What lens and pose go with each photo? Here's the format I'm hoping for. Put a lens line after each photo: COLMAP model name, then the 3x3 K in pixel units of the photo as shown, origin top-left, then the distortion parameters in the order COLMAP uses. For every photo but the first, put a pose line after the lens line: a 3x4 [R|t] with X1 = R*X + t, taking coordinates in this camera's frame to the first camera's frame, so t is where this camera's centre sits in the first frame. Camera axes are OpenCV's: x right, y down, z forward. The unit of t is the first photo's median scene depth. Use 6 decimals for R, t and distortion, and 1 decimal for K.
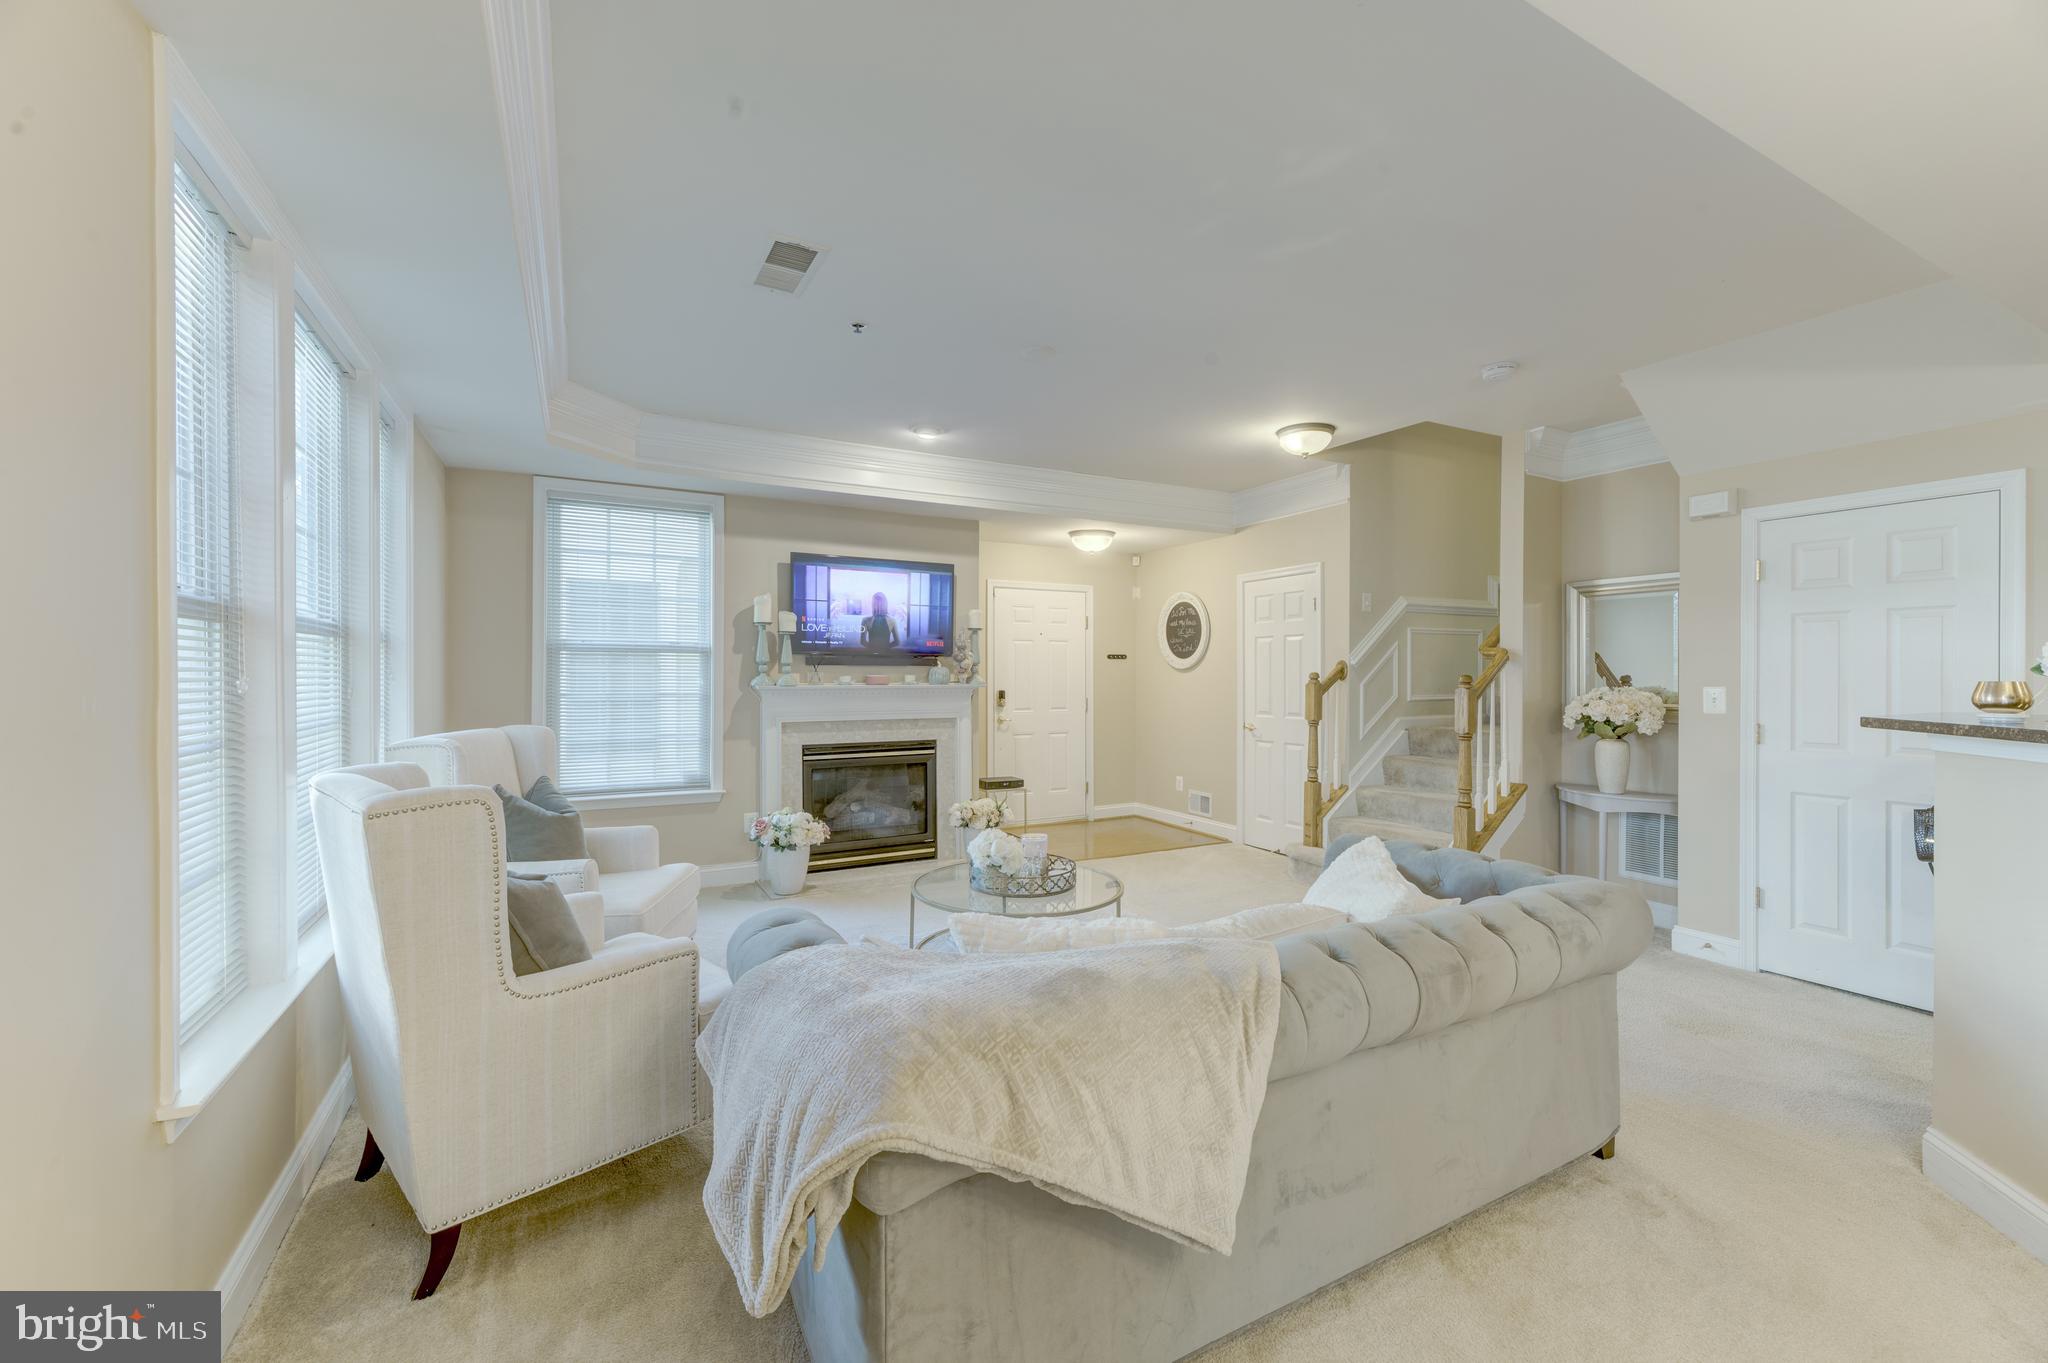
lens RADIAL K [[822.3, 0, 1040.0], [0, 822.3, 681.2], [0, 0, 1]] dist [0.008104, -0.001991]
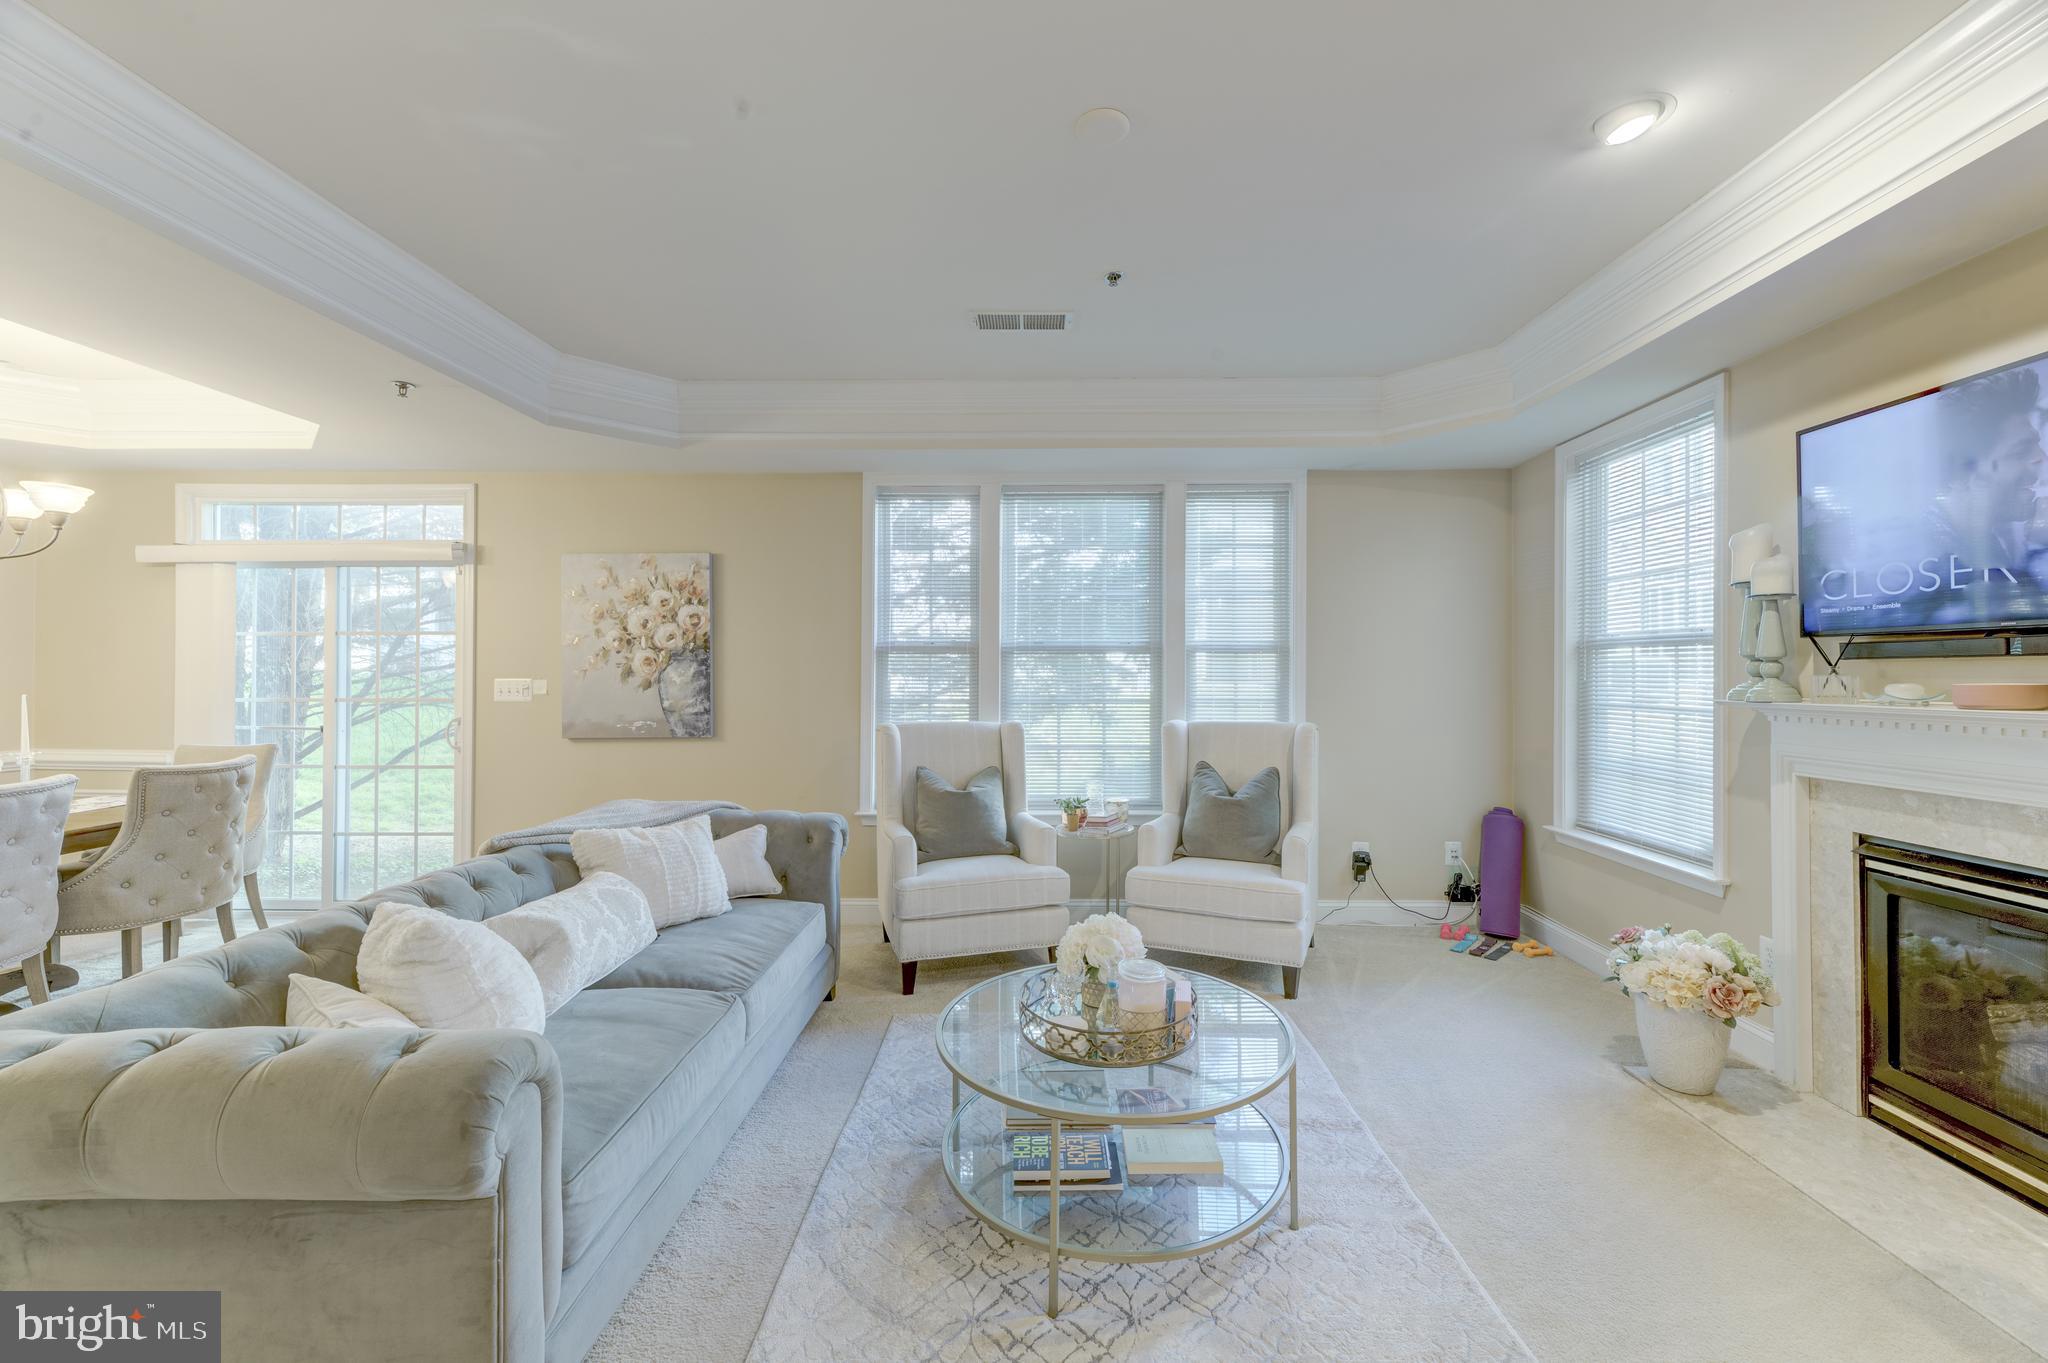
lens RADIAL K [[822.3, 0, 1027.6], [0, 822.3, 665.7], [0, 0, 1]] dist [0.008104, -0.001991]
pose [[-0.487501, -0.011744, -0.873043, 0.338604], [-0.009529, 0.999922, -0.008130, -0.008199], [0.873070, 0.004356, -0.487575, 0.801172]]
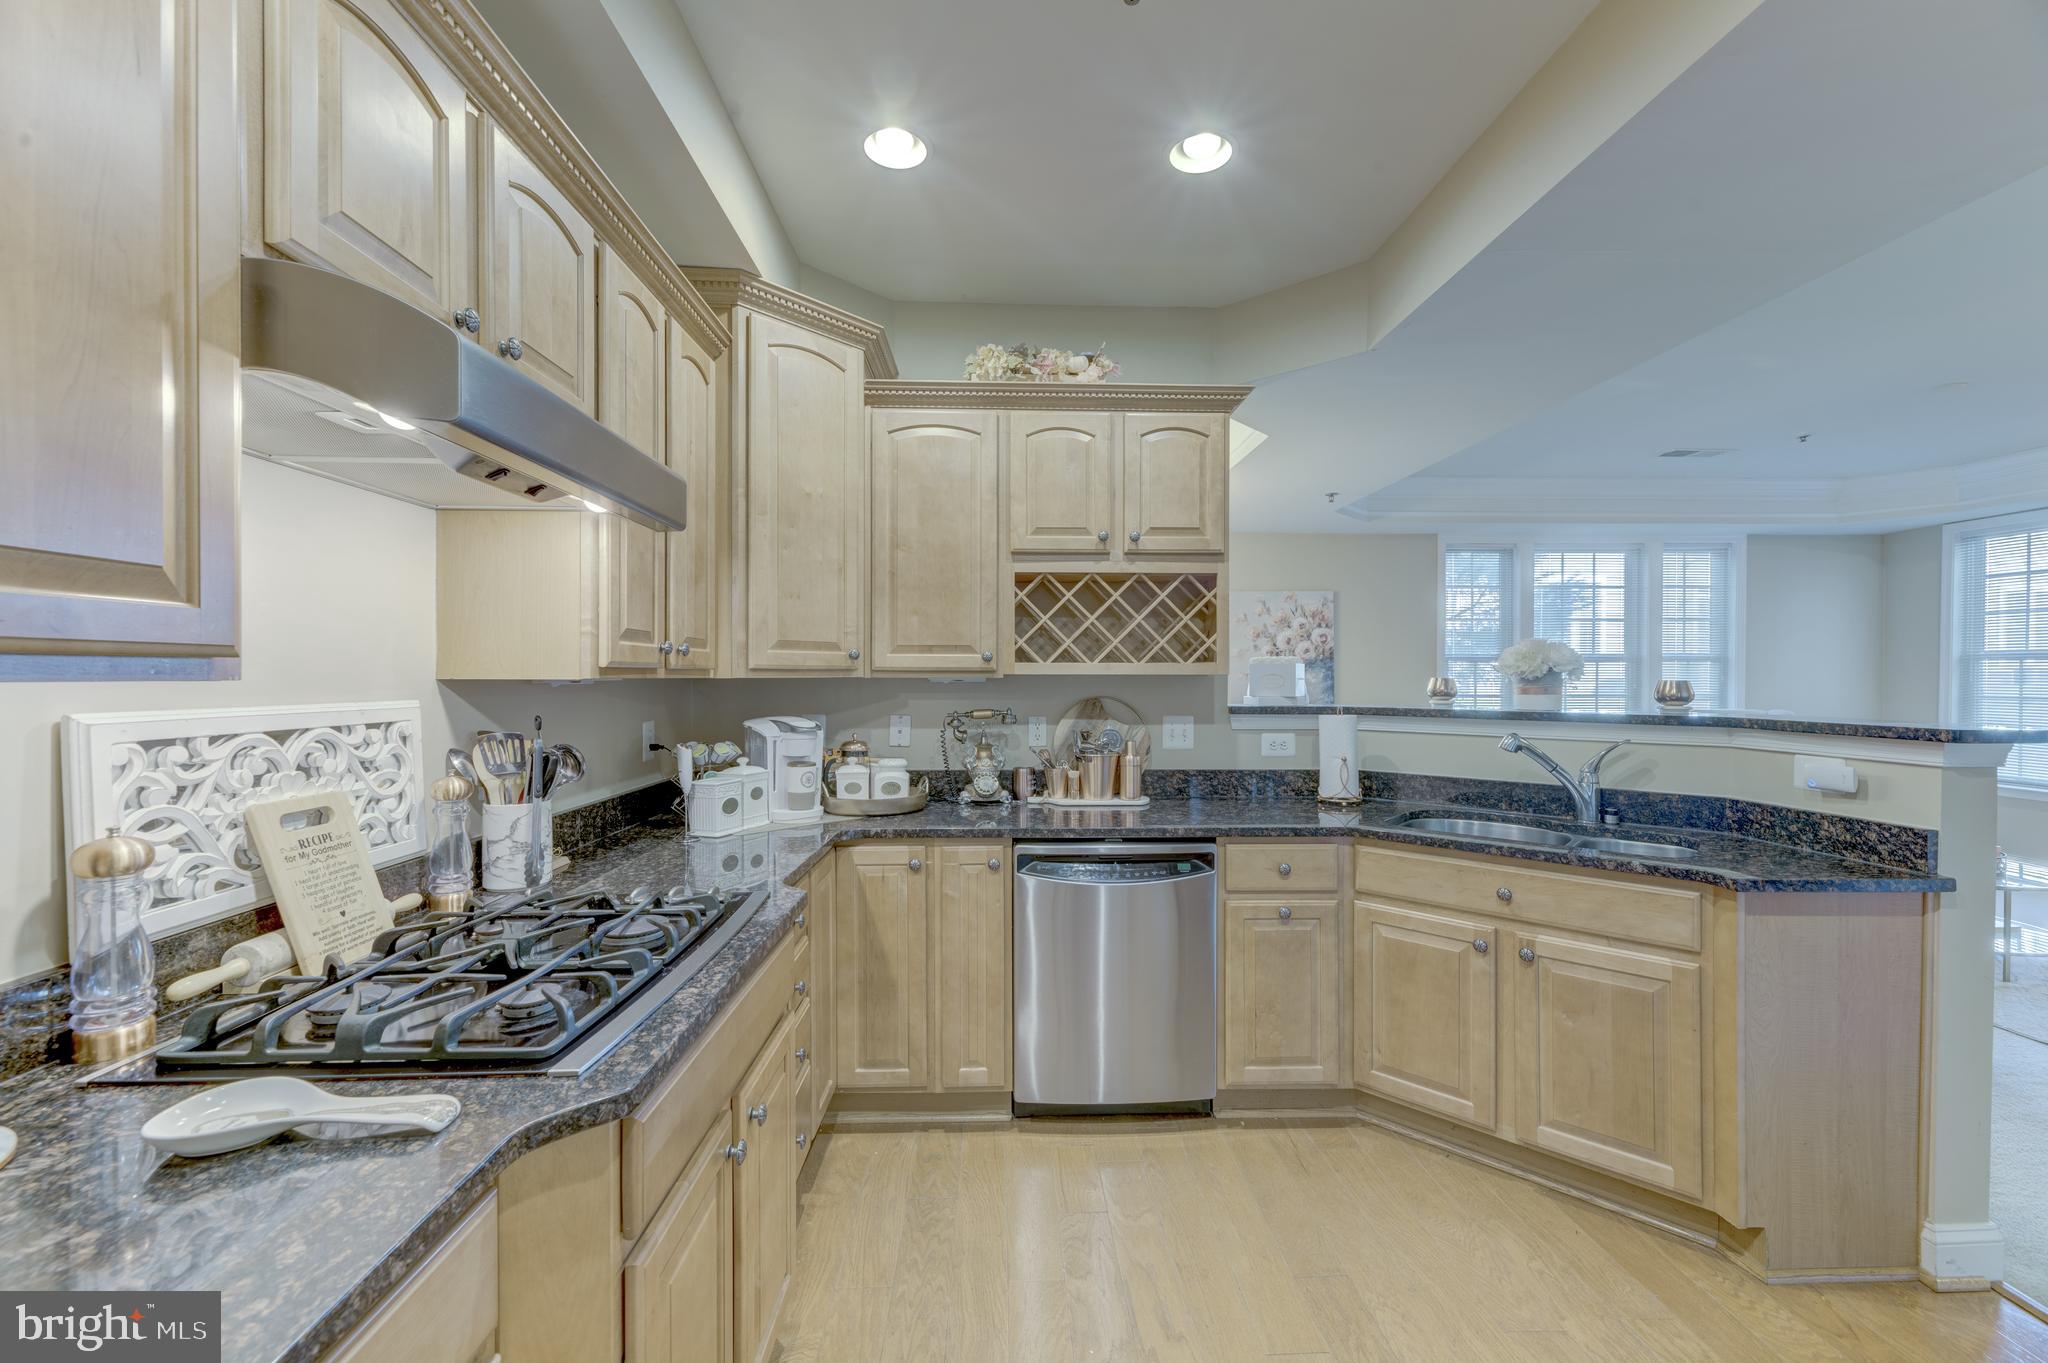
lens RADIAL K [[822.3, 0, 1017.6], [0, 822.3, 681.4], [0, 0, 1]] dist [0.008104, -0.001991]
pose [[-0.450008, 0.003846, -0.893016, 1.010252], [-0.008590, 0.999926, 0.008635, -0.003414], [0.892983, 0.011557, -0.449942, 0.249958]]
